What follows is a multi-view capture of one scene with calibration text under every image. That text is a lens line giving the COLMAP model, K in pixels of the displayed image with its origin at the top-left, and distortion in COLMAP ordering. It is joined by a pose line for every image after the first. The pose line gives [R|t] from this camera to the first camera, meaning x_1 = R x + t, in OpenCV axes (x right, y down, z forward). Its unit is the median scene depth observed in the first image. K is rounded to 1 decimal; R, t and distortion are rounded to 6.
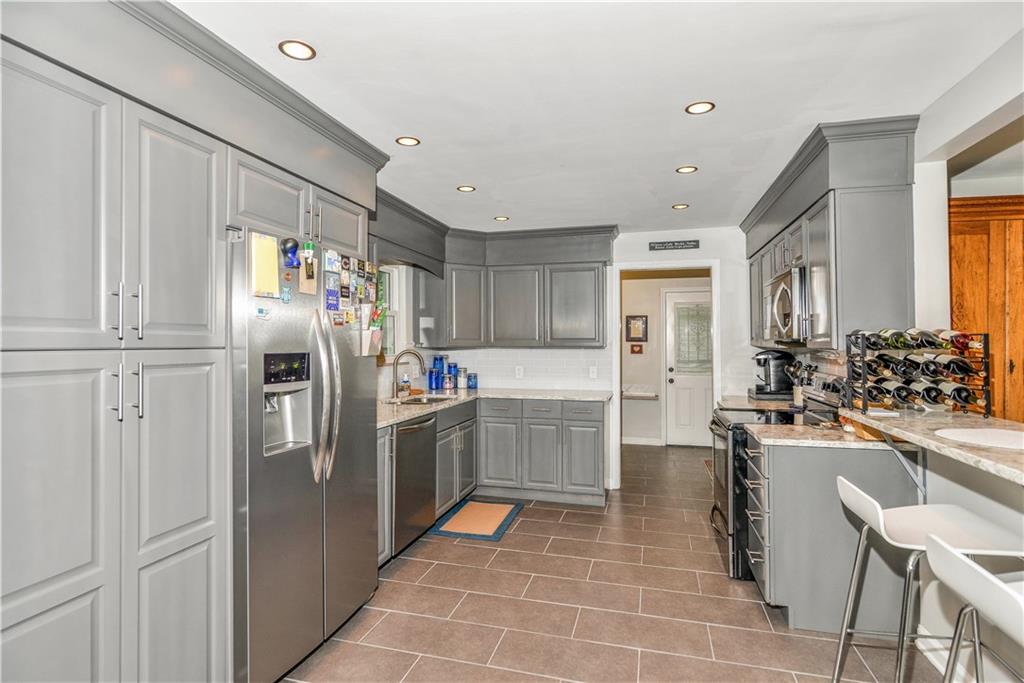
lens RADIAL K [[529.6, 0, 511.9], [0, 529.6, 335.5], [0, 0, 1]] dist [-0.002459, -0.000239]
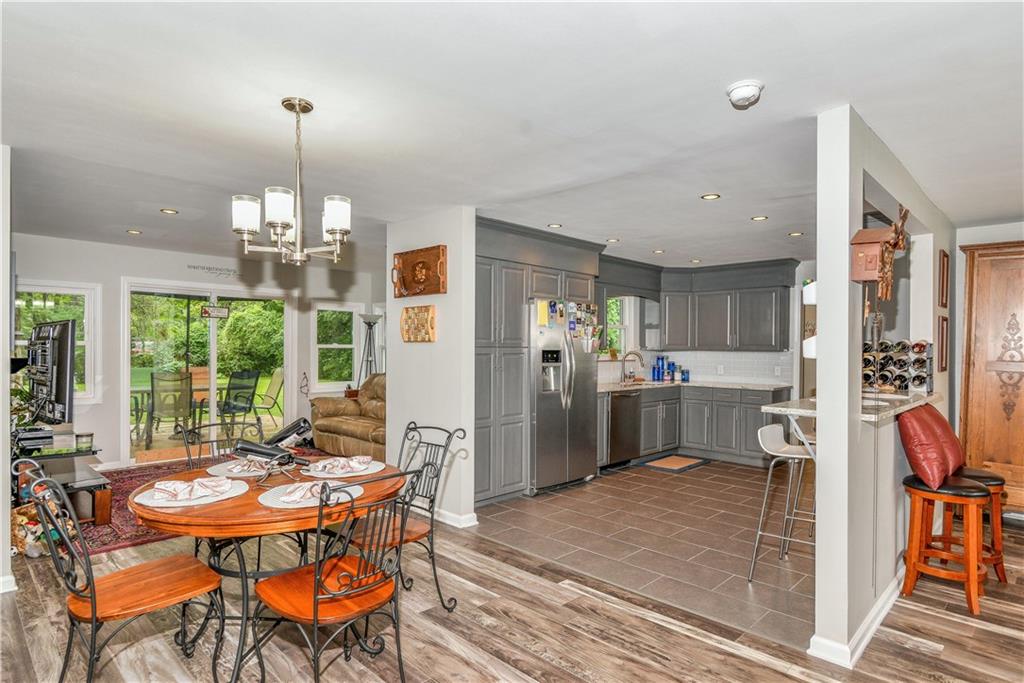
lens RADIAL K [[564.4, 0, 509.8], [0, 564.4, 347.4], [0, 0, 1]] dist [0.001024, -0.000915]
pose [[0.867075, 0.007654, -0.498118, 0.444630], [-0.001495, 0.999917, 0.012763, -0.006667], [0.498175, -0.010322, 0.867015, -0.845506]]
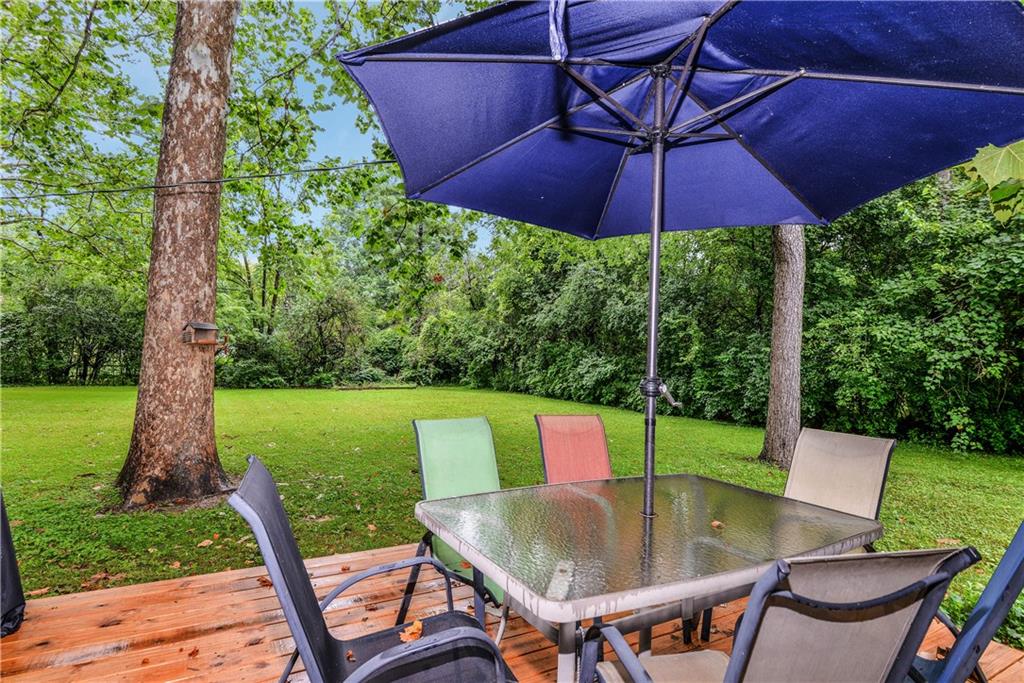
lens RADIAL K [[529.6, 0, 511.9], [0, 529.6, 335.5], [0, 0, 1]] dist [-0.002459, -0.000239]
pose [[0.716013, -0.001993, -0.698084, -2.009819], [-0.024970, 0.999283, -0.028464, 0.020378], [0.697641, 0.037812, 0.715449, 0.159083]]
